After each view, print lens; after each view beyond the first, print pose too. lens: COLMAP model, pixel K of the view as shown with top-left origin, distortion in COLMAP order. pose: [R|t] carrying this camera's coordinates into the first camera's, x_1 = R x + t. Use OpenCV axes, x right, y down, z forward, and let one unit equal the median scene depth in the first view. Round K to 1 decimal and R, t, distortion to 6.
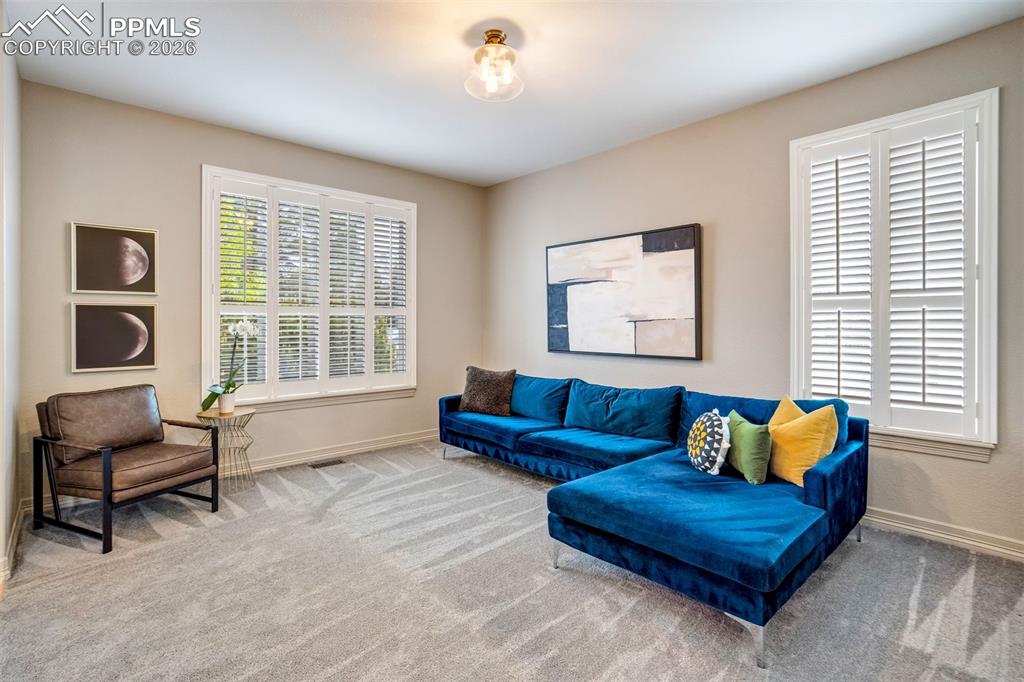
lens RADIAL K [[480.3, 0, 514.6], [0, 480.3, 336.9], [0, 0, 1]] dist [-0.036268, 0.019267]
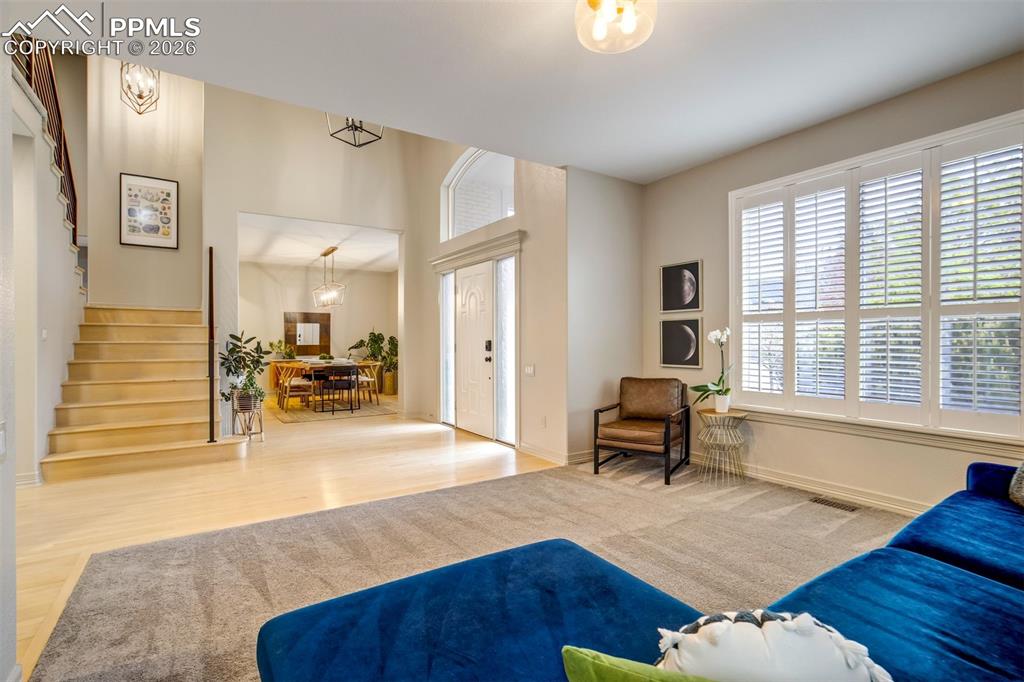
lens RADIAL K [[480.3, 0, 514.6], [0, 480.3, 336.9], [0, 0, 1]] dist [-0.036268, 0.019267]
pose [[-0.150625, -0.004596, -0.988580, 0.593540], [-0.021157, 0.999775, -0.001425, -0.004979], [0.988365, 0.020700, -0.150688, 0.718422]]
